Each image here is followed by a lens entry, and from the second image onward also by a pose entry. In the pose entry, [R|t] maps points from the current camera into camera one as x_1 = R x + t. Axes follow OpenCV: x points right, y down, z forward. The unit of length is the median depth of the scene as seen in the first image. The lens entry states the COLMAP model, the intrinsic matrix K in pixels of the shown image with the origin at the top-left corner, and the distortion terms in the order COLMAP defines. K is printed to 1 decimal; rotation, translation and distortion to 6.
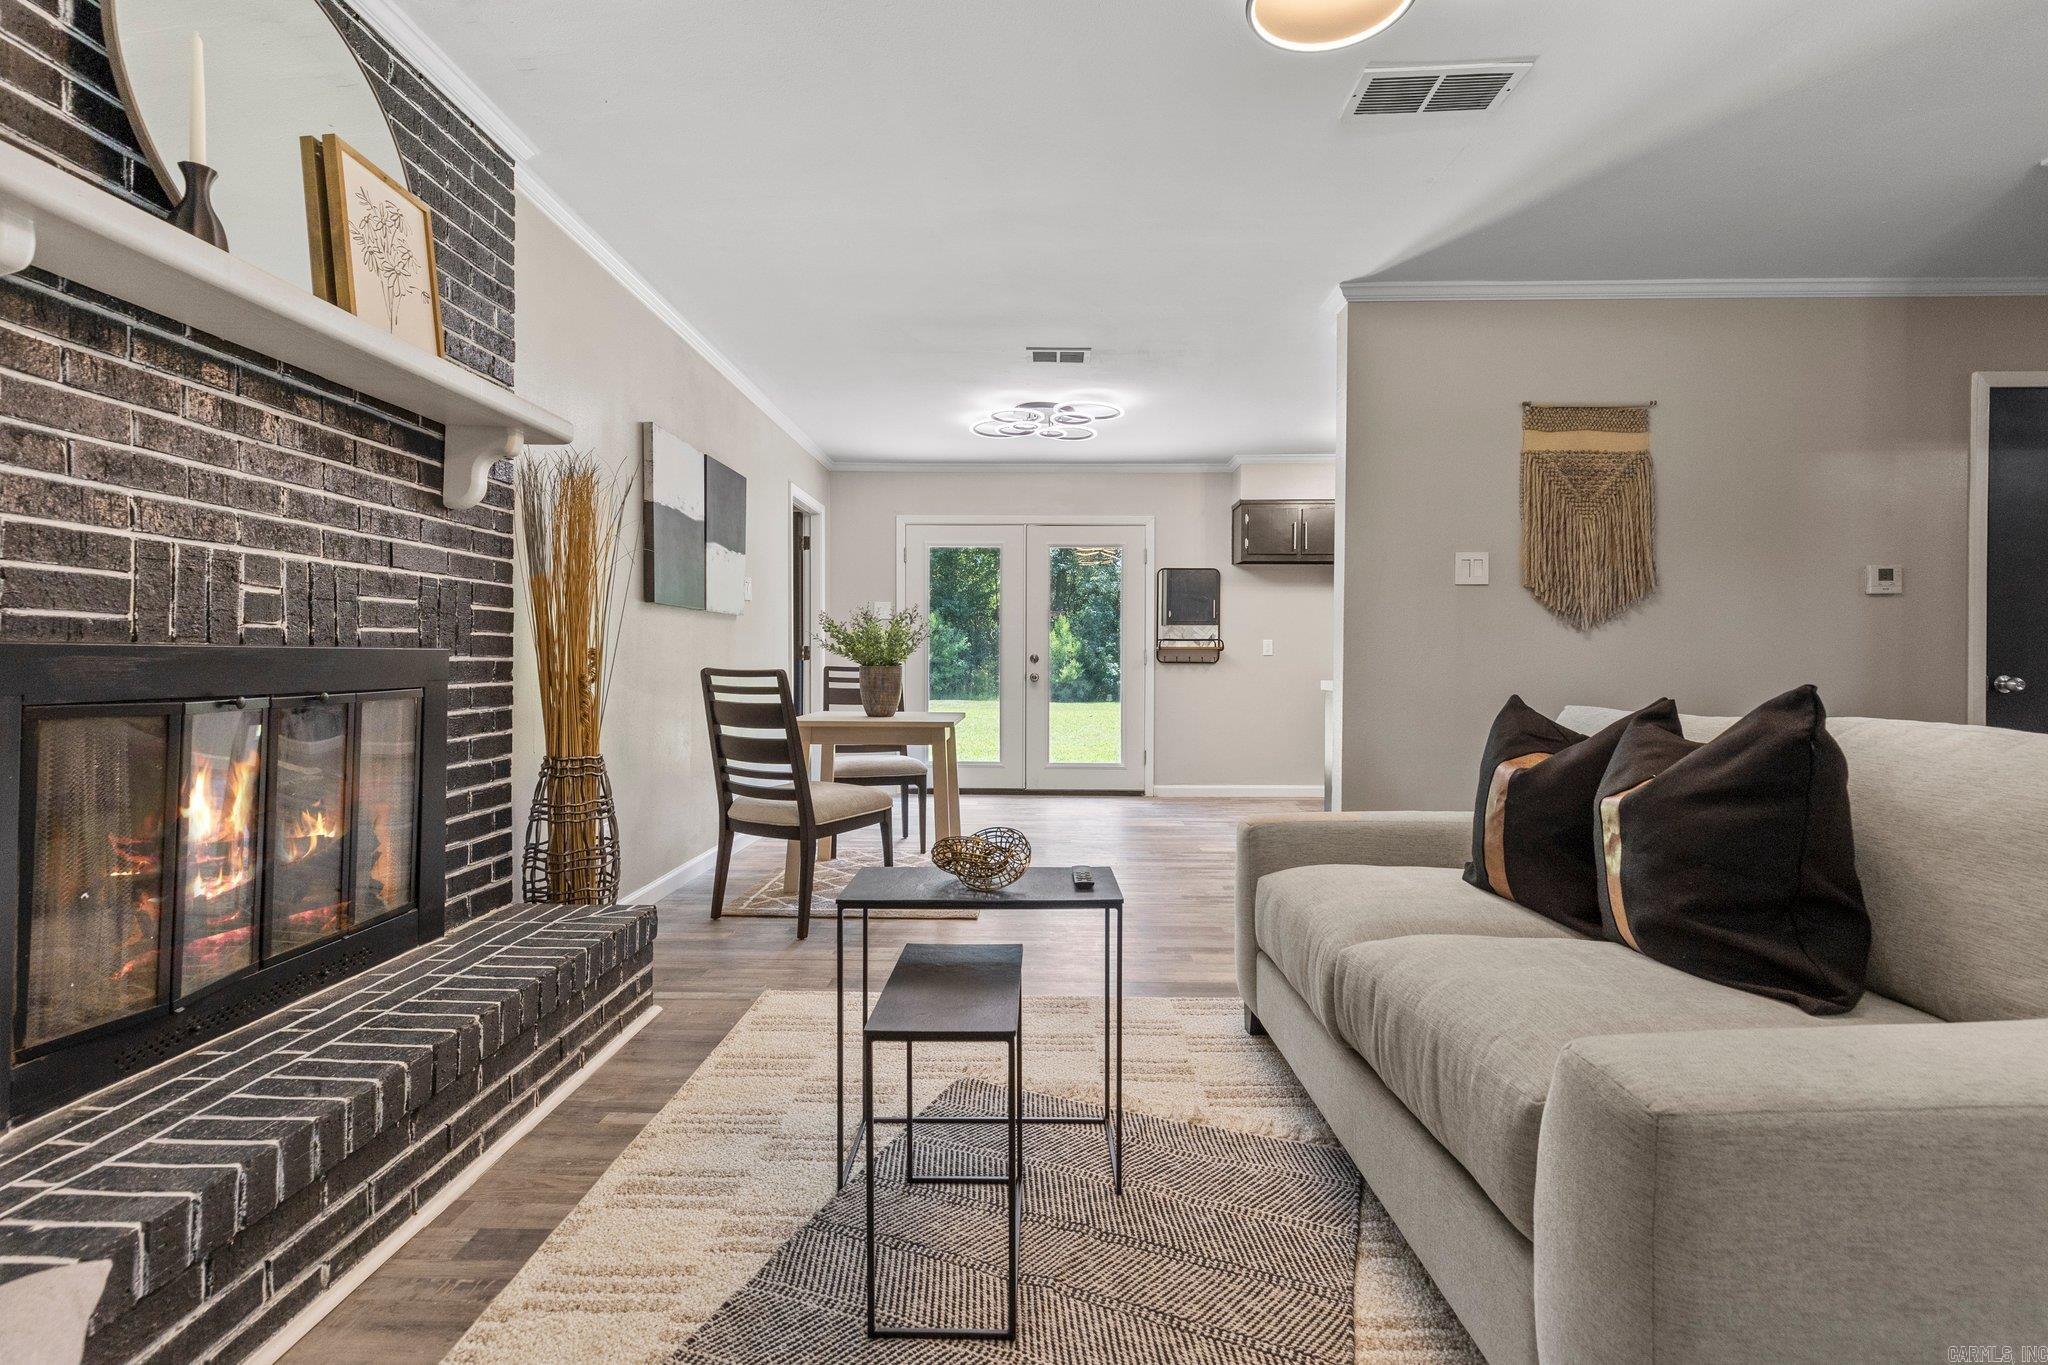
lens RADIAL K [[932.0, 0, 1023.8], [0, 932.0, 667.1], [0, 0, 1]] dist [0.003557, 0.000443]
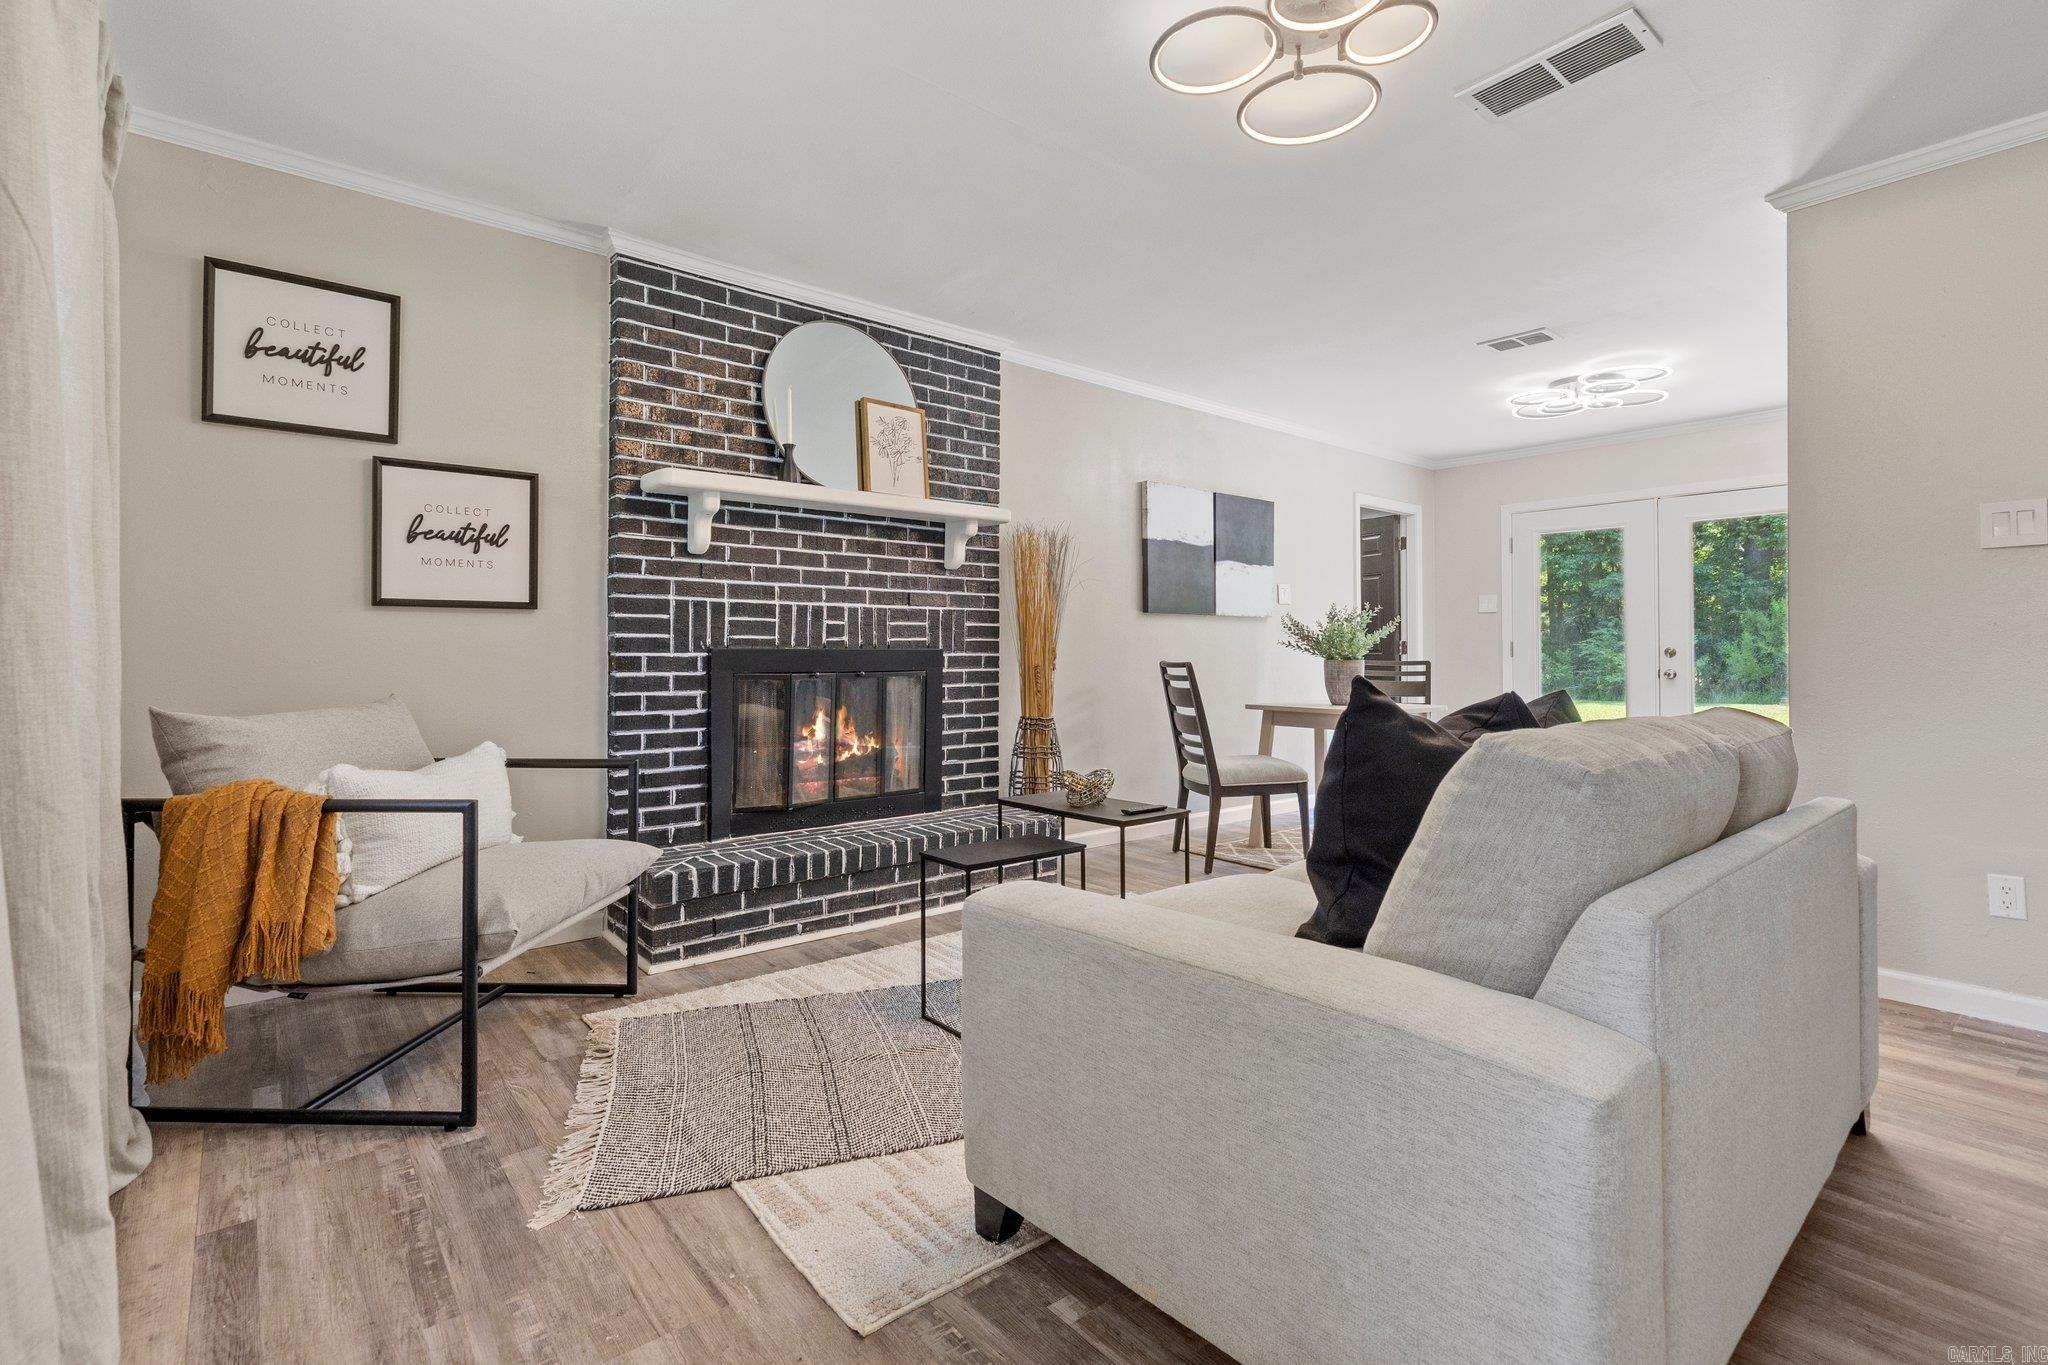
lens RADIAL K [[943.5, 0, 1021.3], [0, 943.5, 635.5], [0, 0, 1]] dist [0.004082, 0.000143]
pose [[0.652757, -0.017684, -0.757361, 0.742417], [-0.003594, 0.999644, -0.026439, 0.001571], [0.757559, 0.019980, 0.652461, -0.051720]]
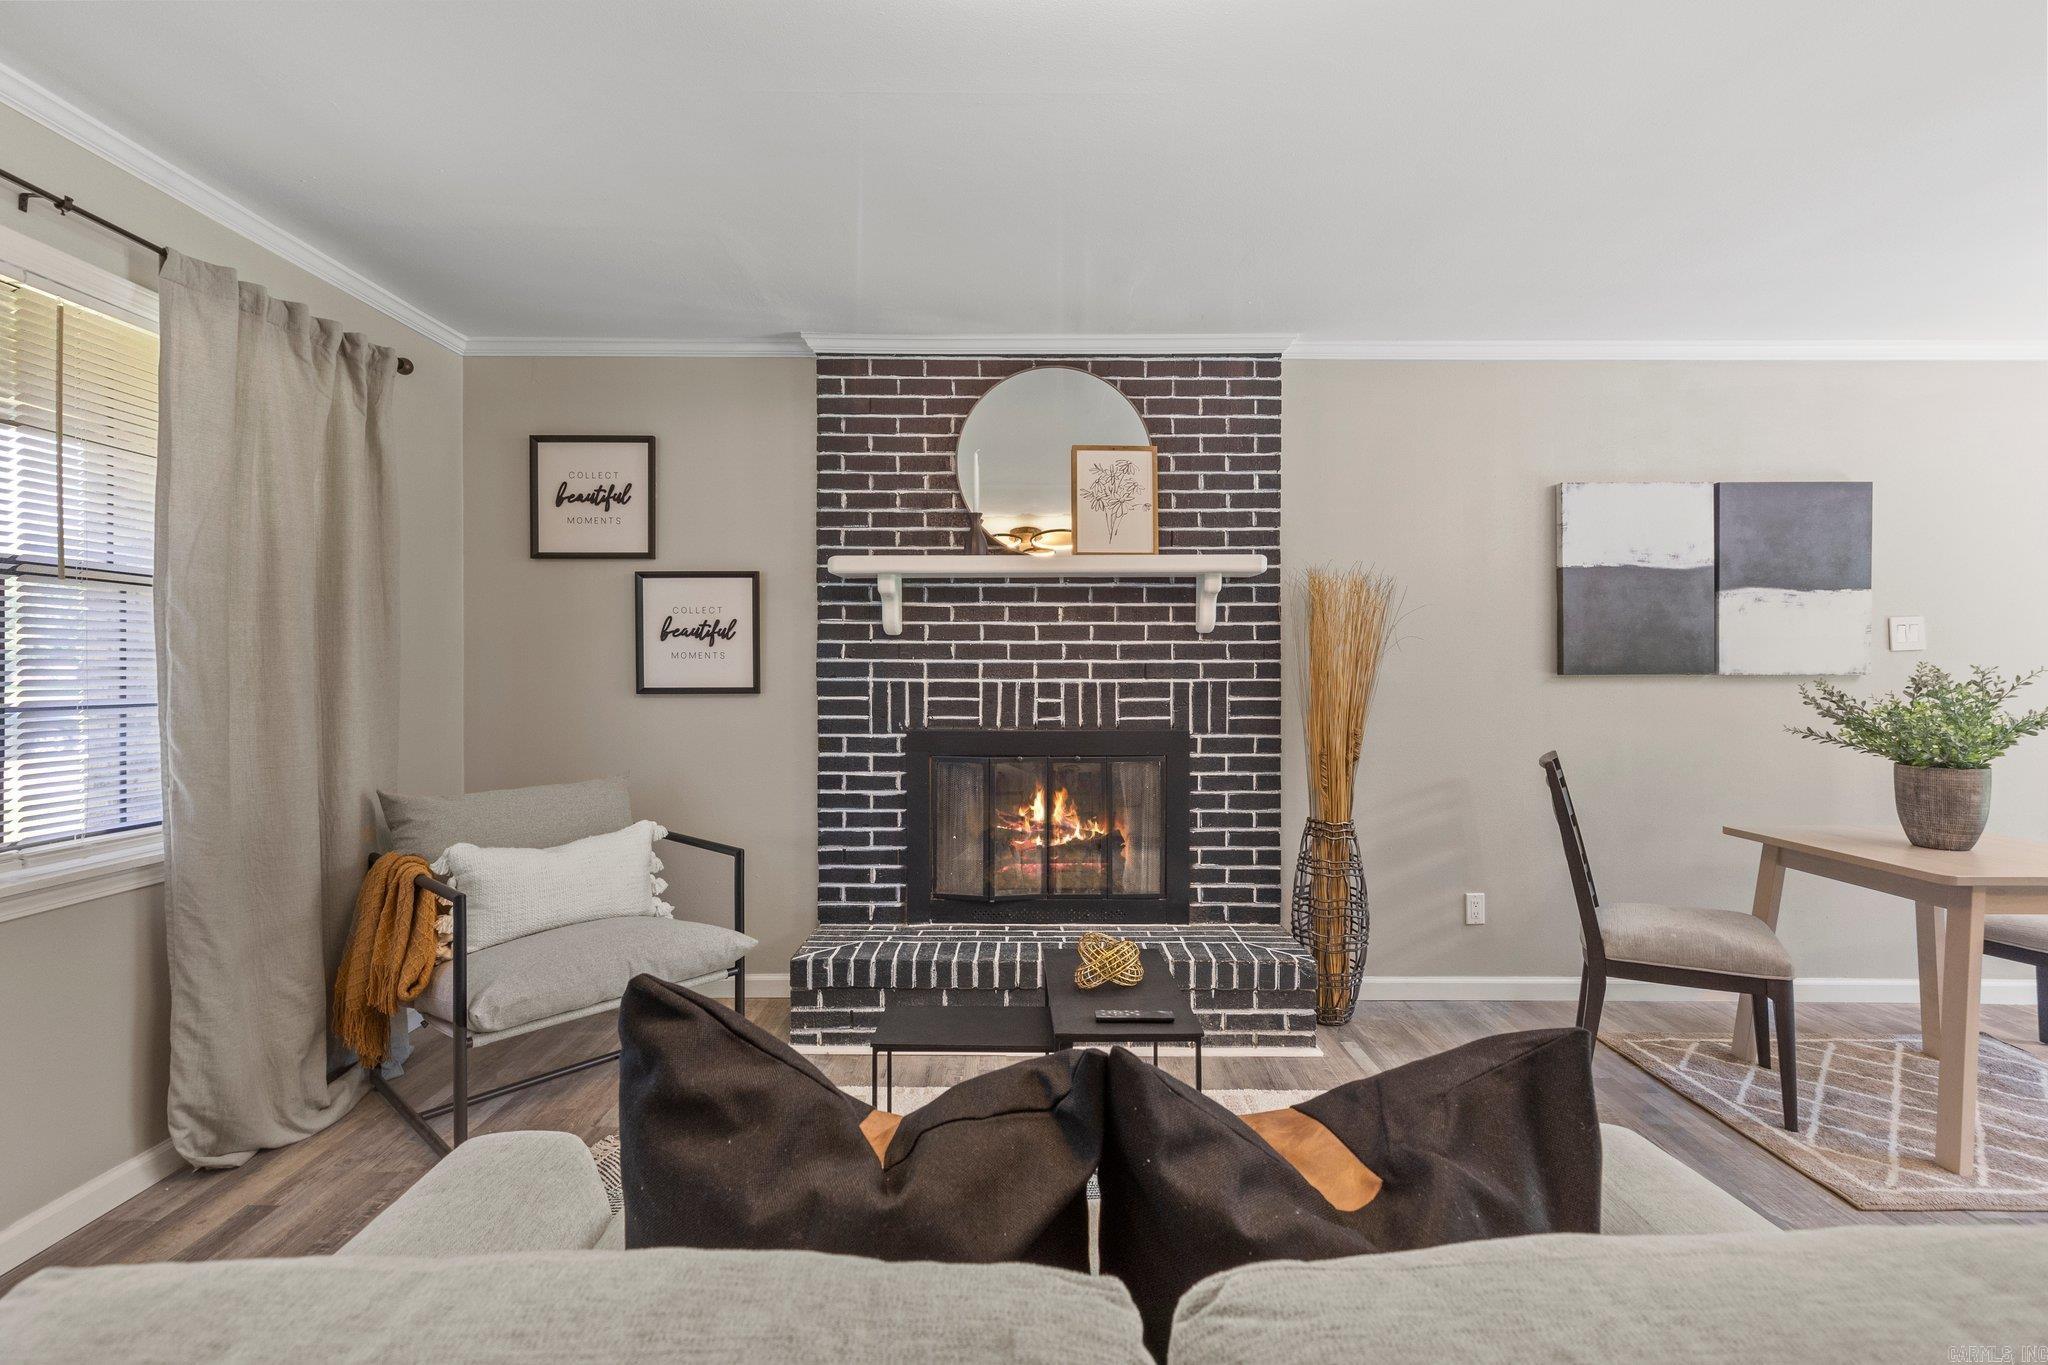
lens RADIAL K [[932.0, 0, 1023.8], [0, 932.0, 667.1], [0, 0, 1]] dist [0.003557, 0.000443]
pose [[0.014825, -0.006001, -0.999872, 0.752010], [-0.007649, 0.999952, -0.006115, -0.095276], [0.999861, 0.007739, 0.014778, 0.632410]]
